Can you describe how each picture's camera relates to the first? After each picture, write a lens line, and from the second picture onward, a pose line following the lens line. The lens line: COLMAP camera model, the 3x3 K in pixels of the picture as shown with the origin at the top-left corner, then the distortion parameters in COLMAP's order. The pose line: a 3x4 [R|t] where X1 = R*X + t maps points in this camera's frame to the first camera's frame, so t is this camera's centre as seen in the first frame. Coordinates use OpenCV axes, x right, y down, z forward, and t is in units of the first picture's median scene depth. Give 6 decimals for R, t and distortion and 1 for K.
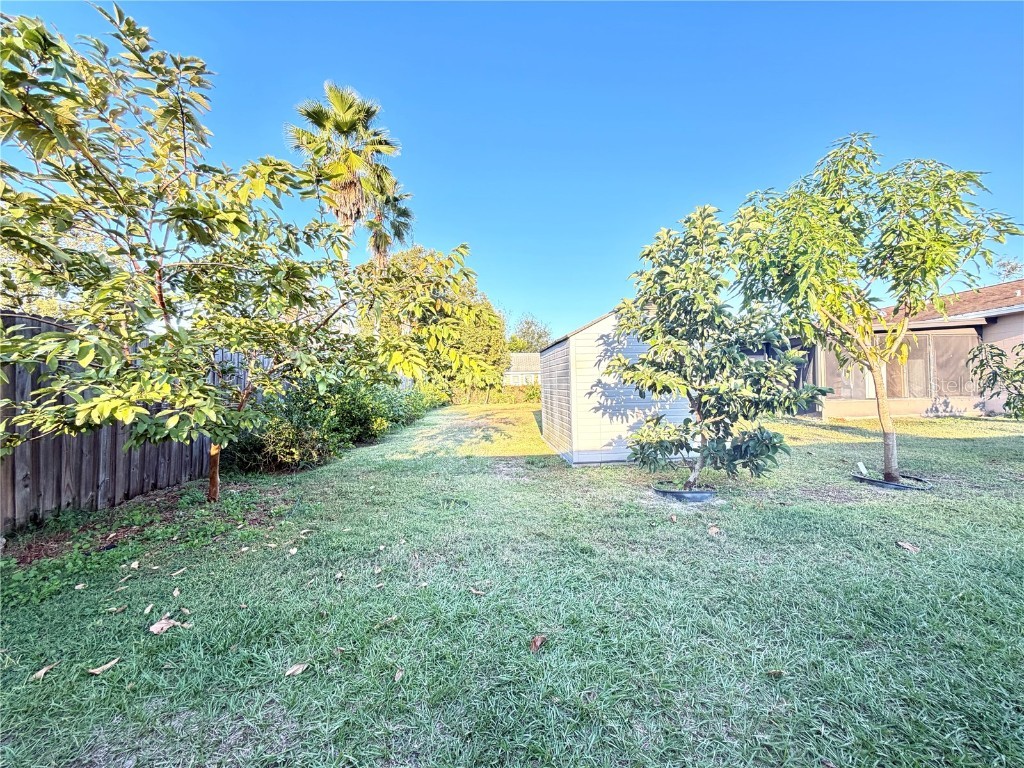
lens RADIAL K [[407.4, 0, 516.4], [0, 407.4, 378.5], [0, 0, 1]] dist [0.002016, 0.000051]
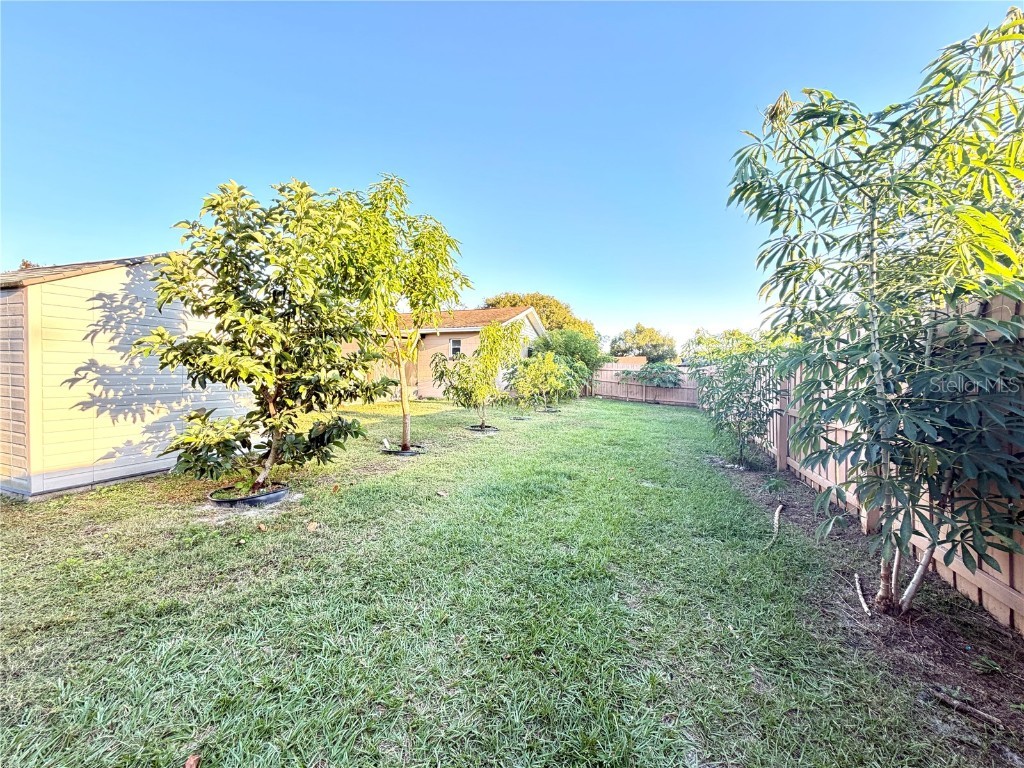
lens RADIAL K [[407.4, 0, 514.8], [0, 407.4, 380.6], [0, 0, 1]] dist [0.002016, 0.000051]
pose [[0.424295, 0.015911, 0.905384, -0.125764], [-0.045554, 0.998955, 0.003792, 0.002684], [-0.904378, -0.042853, 0.424576, 0.113483]]
